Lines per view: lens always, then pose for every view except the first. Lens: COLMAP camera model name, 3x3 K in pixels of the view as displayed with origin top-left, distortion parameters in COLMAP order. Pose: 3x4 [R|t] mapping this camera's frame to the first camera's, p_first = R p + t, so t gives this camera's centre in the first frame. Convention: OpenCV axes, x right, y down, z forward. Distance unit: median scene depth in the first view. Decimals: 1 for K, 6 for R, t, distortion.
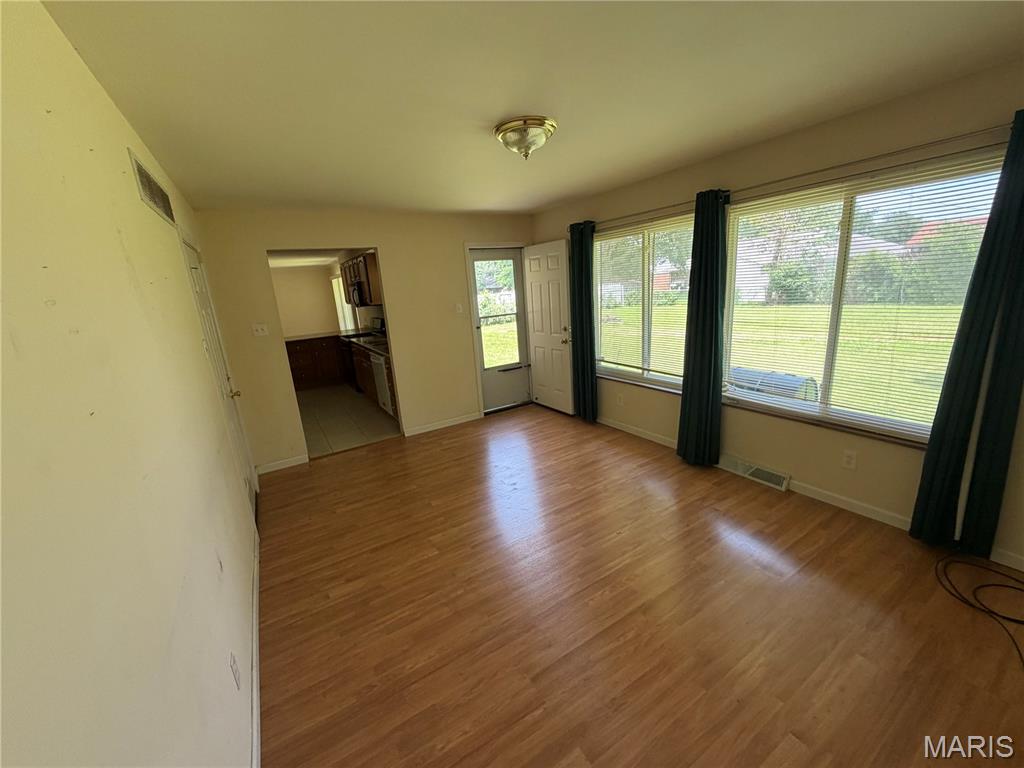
lens RADIAL K [[407.1, 0, 511.8], [0, 407.1, 386.1], [0, 0, 1]] dist [0.000503, 0.000160]
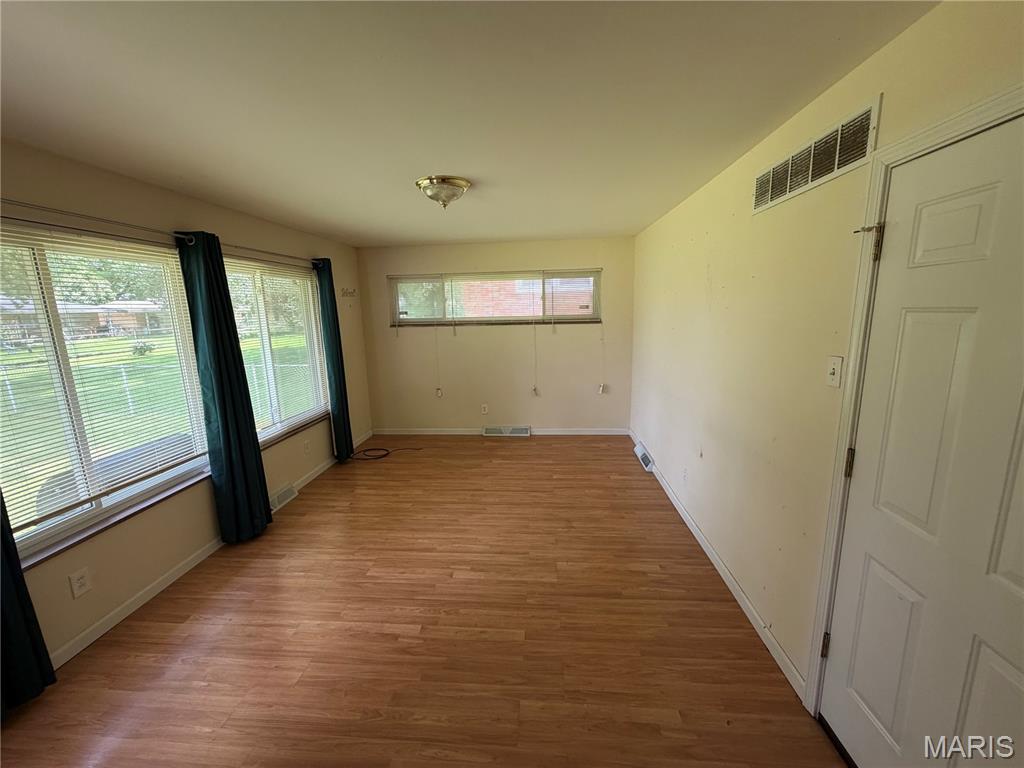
lens RADIAL K [[410.4, 0, 509.9], [0, 410.4, 384.6], [0, 0, 1]] dist [0.002617, 0.000206]
pose [[-0.800160, -0.009972, 0.599703, -0.431554], [0.233794, 0.915588, 0.327167, -0.222473], [-0.552344, 0.401993, -0.730286, 1.012838]]
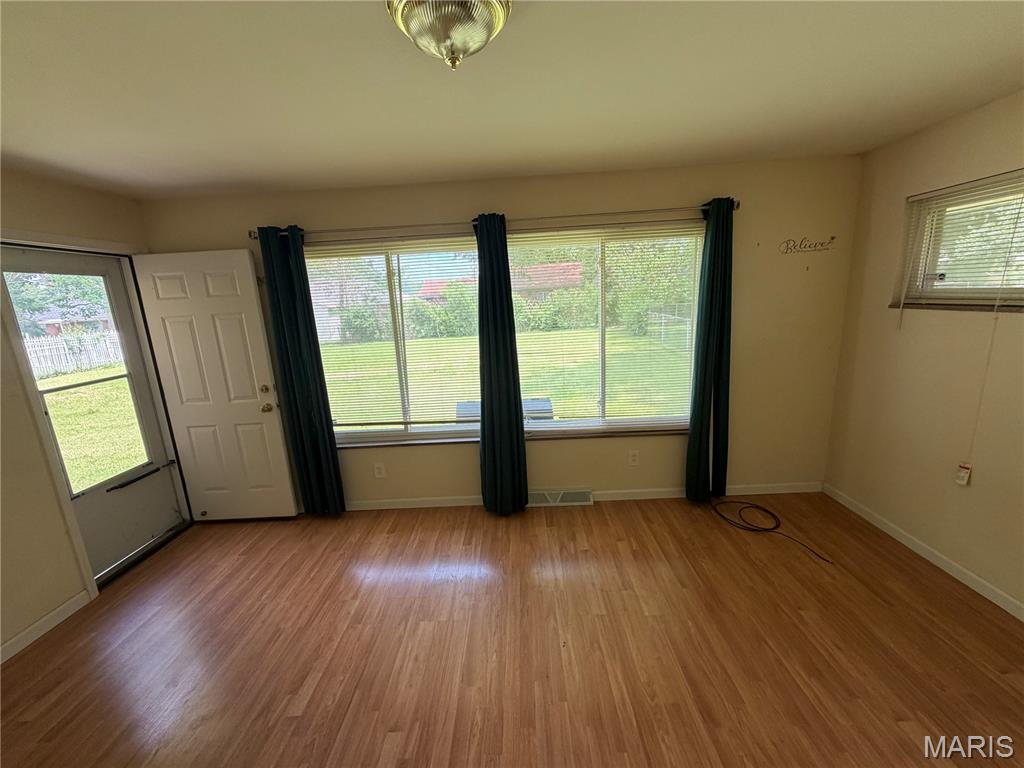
lens RADIAL K [[410.4, 0, 509.9], [0, 410.4, 384.6], [0, 0, 1]] dist [0.002617, 0.000206]
pose [[0.540863, -0.132854, 0.830552, -0.219958], [0.219762, 0.975468, 0.012923, -0.080886], [-0.811894, 0.175534, 0.556791, 0.378080]]
